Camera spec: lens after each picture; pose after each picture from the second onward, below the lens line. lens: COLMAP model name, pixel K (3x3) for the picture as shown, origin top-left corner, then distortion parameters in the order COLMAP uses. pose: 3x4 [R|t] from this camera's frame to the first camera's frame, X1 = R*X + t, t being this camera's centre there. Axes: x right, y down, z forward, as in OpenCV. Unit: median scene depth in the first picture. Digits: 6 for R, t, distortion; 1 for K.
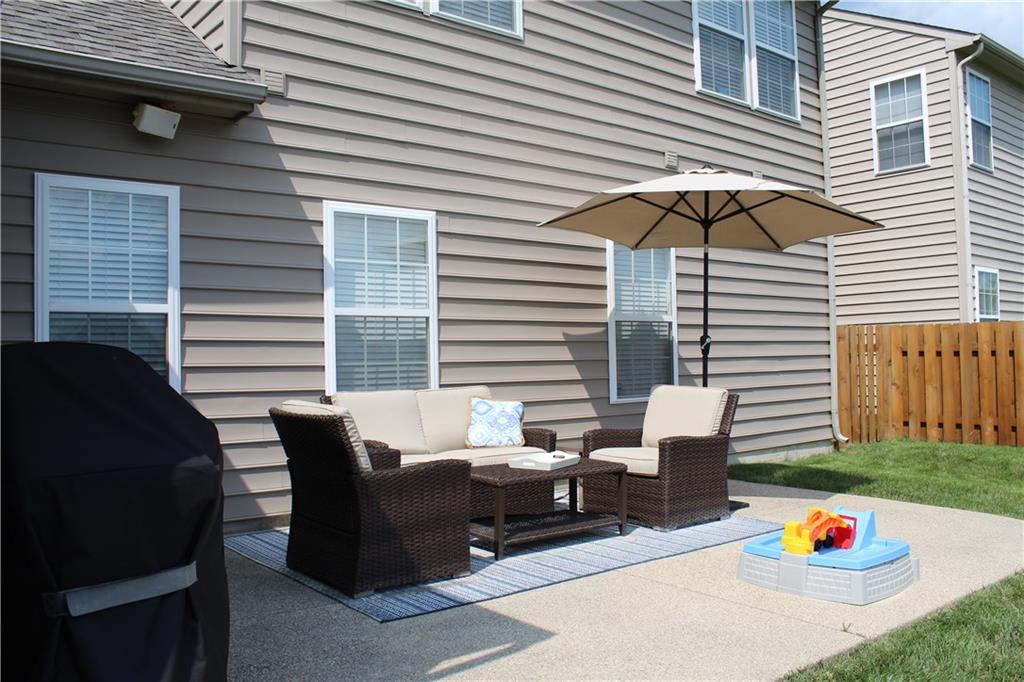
lens RADIAL K [[871.9, 0, 523.9], [0, 871.9, 342.7], [0, 0, 1]] dist [-0.171495, 0.134730]
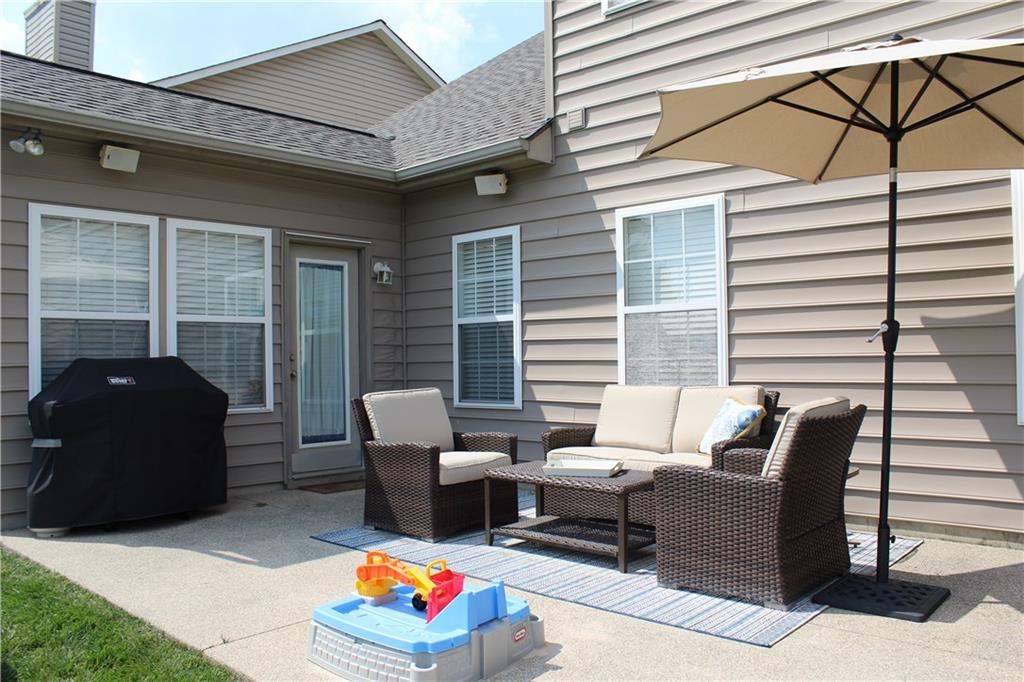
lens RADIAL K [[871.9, 0, 523.9], [0, 871.9, 342.7], [0, 0, 1]] dist [-0.171495, 0.134730]
pose [[0.119526, -0.002121, -0.992829, 0.851795], [0.031720, 0.999495, 0.001683, -0.001576], [0.992324, -0.031694, 0.119533, 0.748023]]
